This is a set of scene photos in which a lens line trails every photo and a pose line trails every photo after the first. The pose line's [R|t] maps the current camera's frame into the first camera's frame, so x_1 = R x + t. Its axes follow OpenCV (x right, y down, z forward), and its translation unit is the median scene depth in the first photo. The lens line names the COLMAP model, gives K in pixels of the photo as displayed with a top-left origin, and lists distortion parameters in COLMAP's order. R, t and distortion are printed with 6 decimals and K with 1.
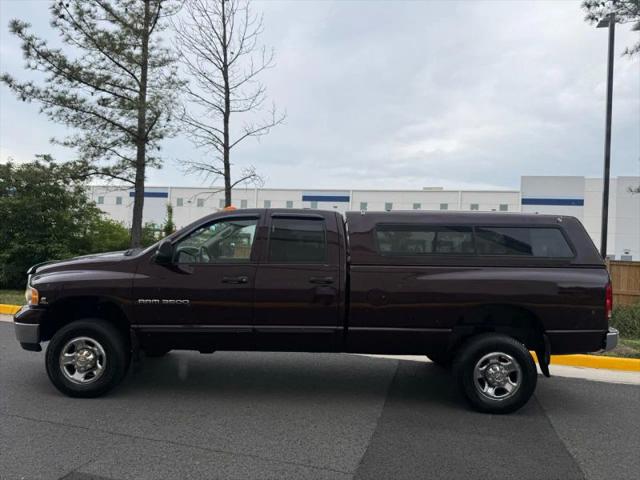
lens RADIAL K [[455.1, 0, 320.0], [0, 455.1, 240.0], [0, 0, 1]] dist [-0.002767, 0.001555]
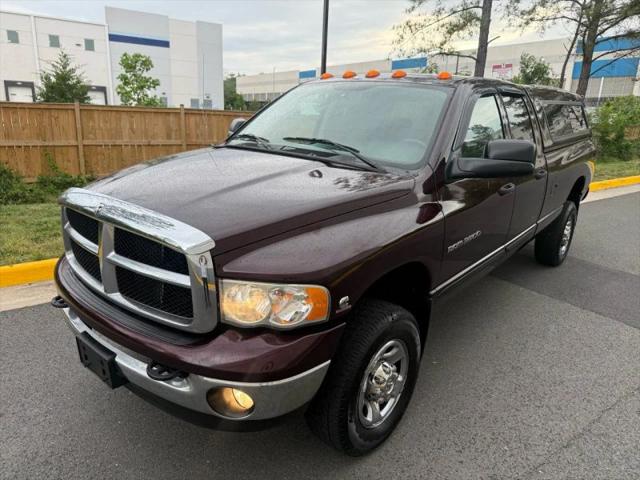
lens RADIAL K [[454.2, 0, 320.8], [0, 454.2, 238.5], [0, 0, 1]] dist [0.001564, -0.003005]
pose [[0.629064, -0.227764, 0.743238, -0.110239], [-0.030272, 0.948210, 0.316198, -0.006416], [-0.776764, -0.221408, 0.589590, 0.094688]]
